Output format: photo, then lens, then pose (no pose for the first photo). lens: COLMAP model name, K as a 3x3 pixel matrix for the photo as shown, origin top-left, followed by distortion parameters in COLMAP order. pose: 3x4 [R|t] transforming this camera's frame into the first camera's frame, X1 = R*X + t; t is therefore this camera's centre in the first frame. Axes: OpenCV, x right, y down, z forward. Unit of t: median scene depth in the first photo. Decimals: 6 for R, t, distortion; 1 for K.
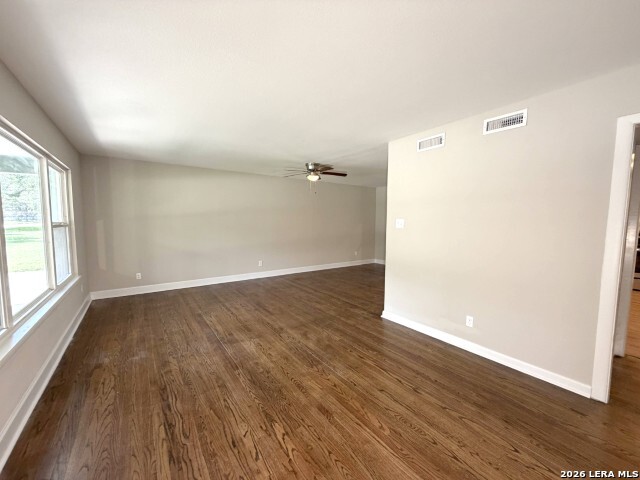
lens RADIAL K [[263.0, 0, 320.0], [0, 263.0, 240.0], [0, 0, 1]] dist [-0.000269, -0.000100]
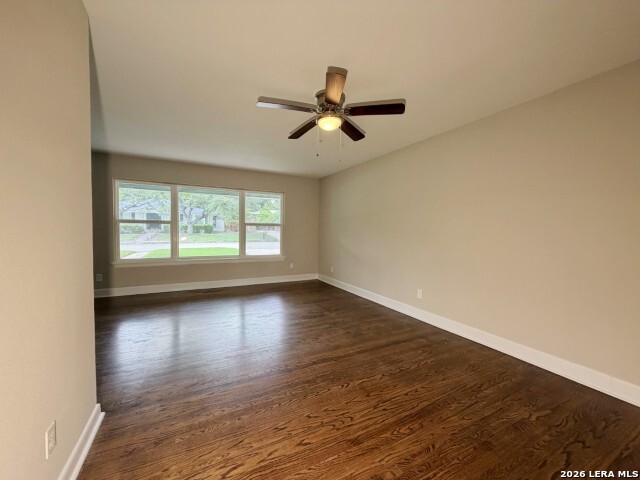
lens RADIAL K [[263.0, 0, 320.0], [0, 263.0, 240.0], [0, 0, 1]] dist [-0.000269, -0.000100]
pose [[-0.153228, 0.032199, -0.987666, 0.721791], [-0.094531, 0.994408, 0.047084, -0.067802], [0.983659, 0.100580, -0.149328, 1.671944]]
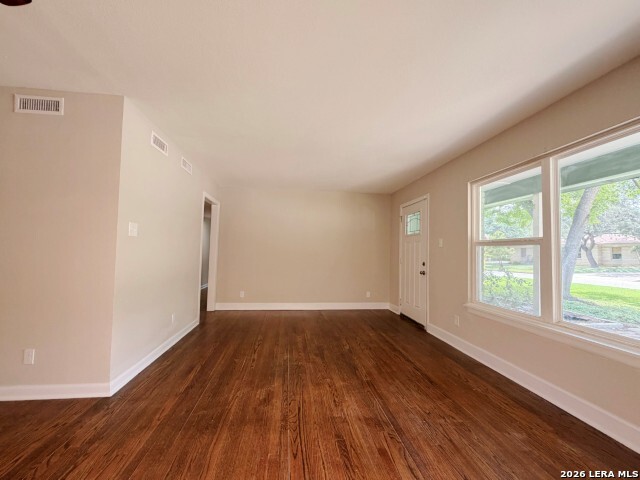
lens RADIAL K [[263.0, 0, 320.0], [0, 263.0, 240.0], [0, 0, 1]] dist [-0.000269, -0.000100]
pose [[-0.879536, 0.001158, 0.475831, -0.489607], [0.013346, 0.999664, 0.022235, -0.047664], [-0.475645, 0.025907, -0.879256, 1.511928]]
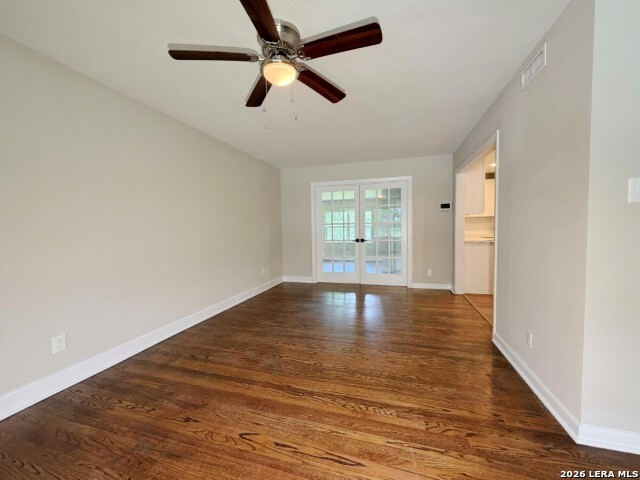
lens RADIAL K [[263.0, 0, 320.0], [0, 263.0, 240.0], [0, 0, 1]] dist [-0.000269, -0.000100]
pose [[0.791853, -0.046969, 0.608902, -0.321219], [0.065657, 0.997807, -0.008416, -0.019247], [-0.607172, 0.046643, 0.793201, 1.092619]]
